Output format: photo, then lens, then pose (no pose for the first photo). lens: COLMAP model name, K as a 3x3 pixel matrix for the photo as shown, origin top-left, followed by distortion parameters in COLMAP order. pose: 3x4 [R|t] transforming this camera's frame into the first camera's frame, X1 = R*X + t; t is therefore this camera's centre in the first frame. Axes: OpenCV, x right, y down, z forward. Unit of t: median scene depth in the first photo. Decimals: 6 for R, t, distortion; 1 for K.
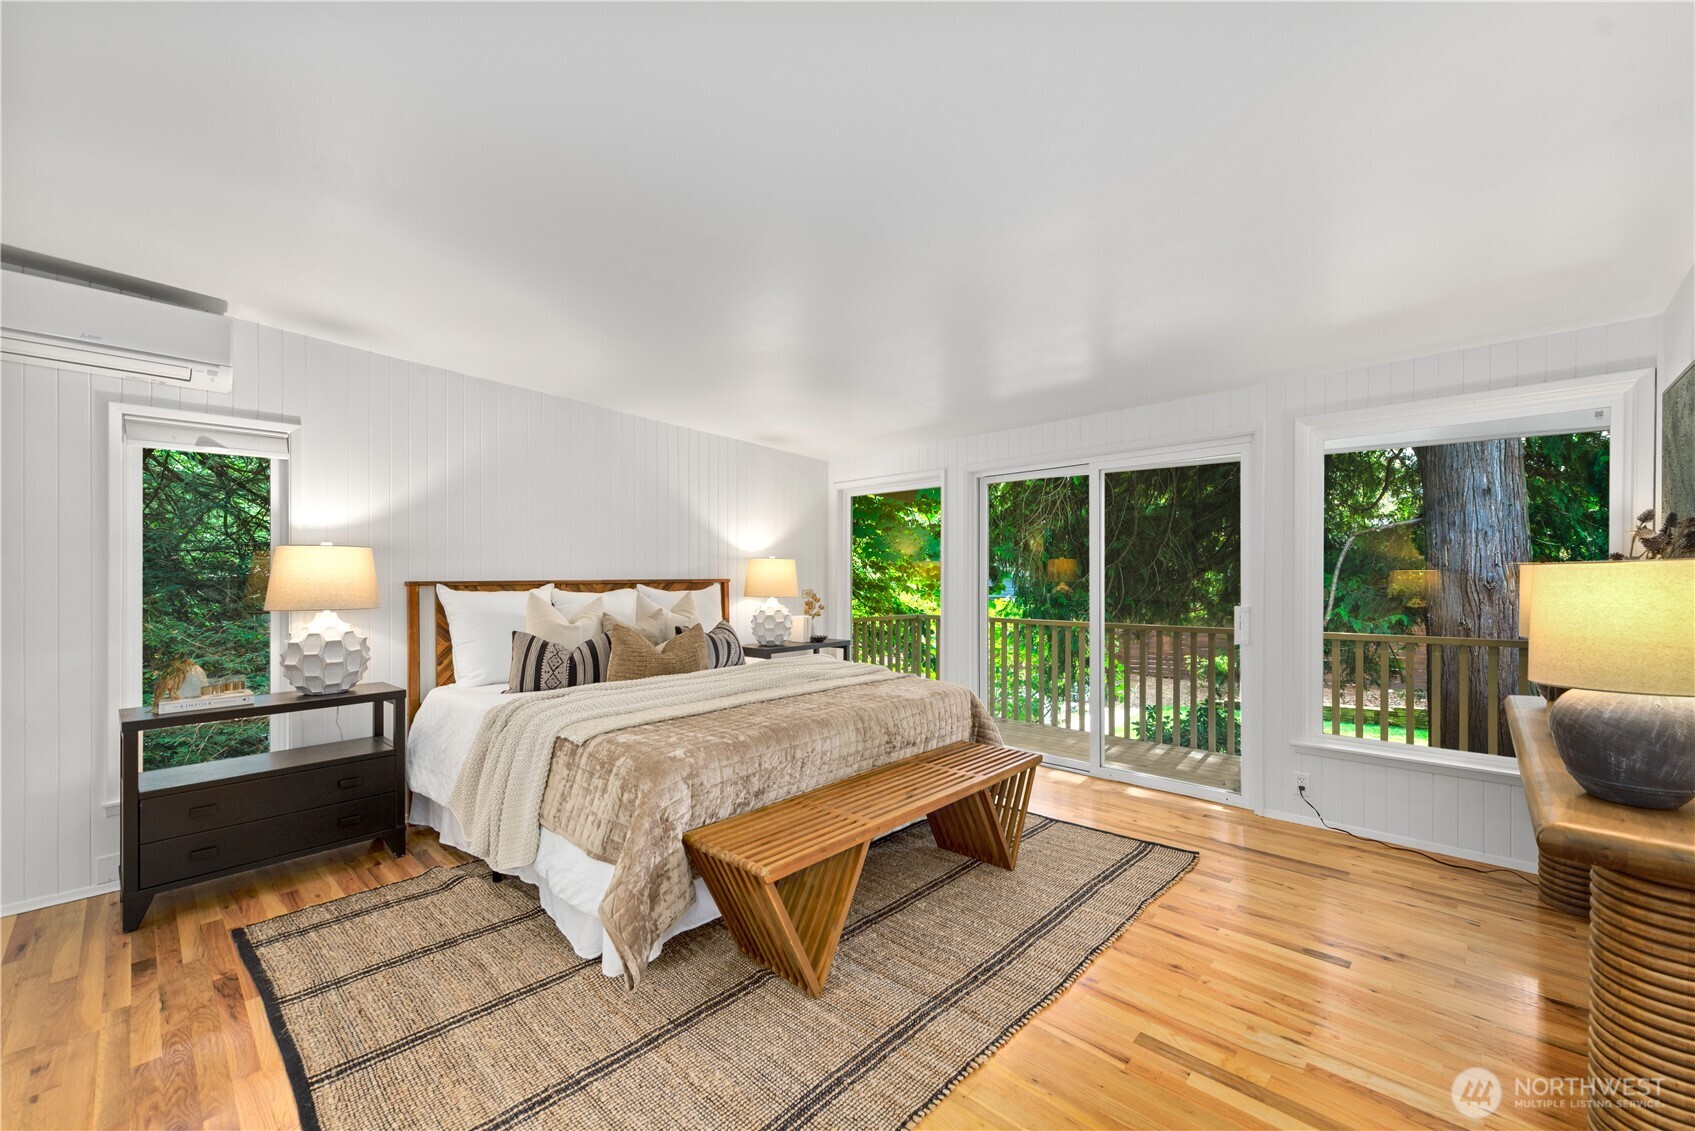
lens RADIAL K [[677.5, 0, 857.0], [0, 677.5, 565.2], [0, 0, 1]] dist [0.000150, -0.000687]
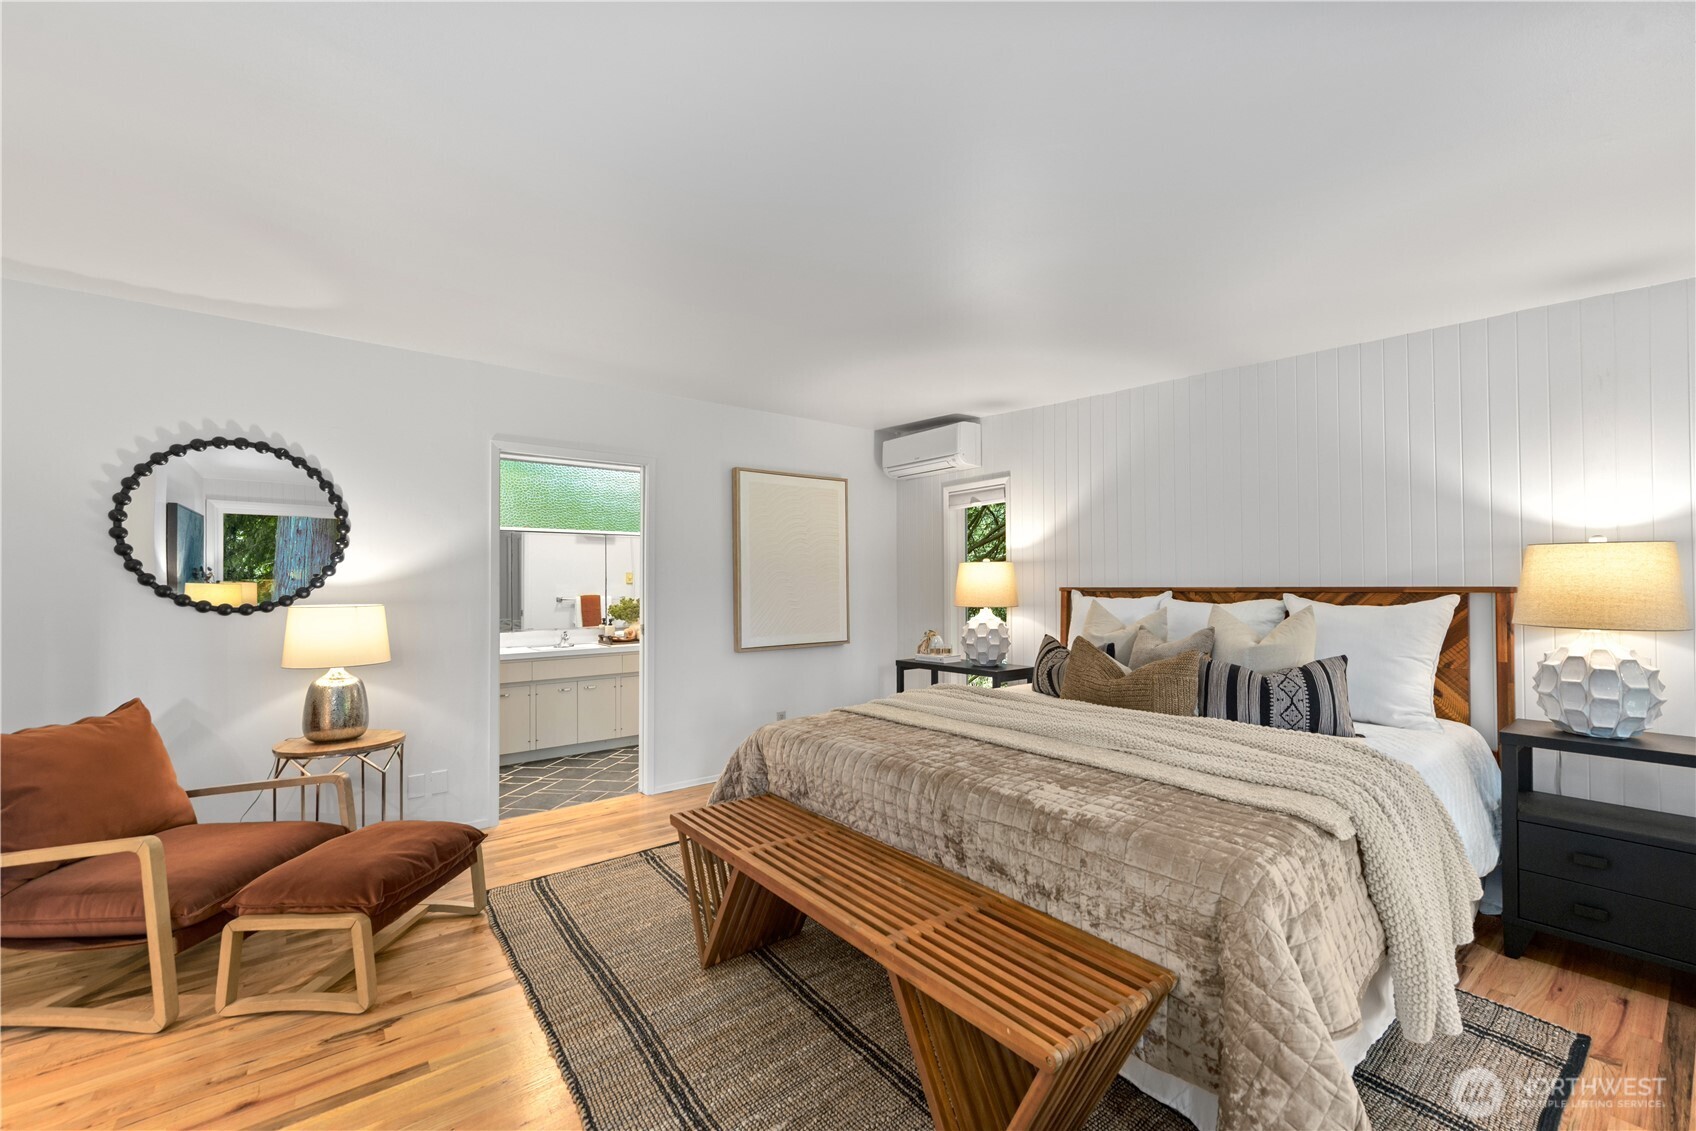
lens RADIAL K [[714.5, 0, 841.3], [0, 714.5, 587.7], [0, 0, 1]] dist [-0.000386, -0.000144]
pose [[-0.203957, -0.005265, -0.978966, 0.705410], [0.017521, 0.999806, -0.009027, 0.028999], [0.978823, -0.018994, -0.203825, 1.009773]]
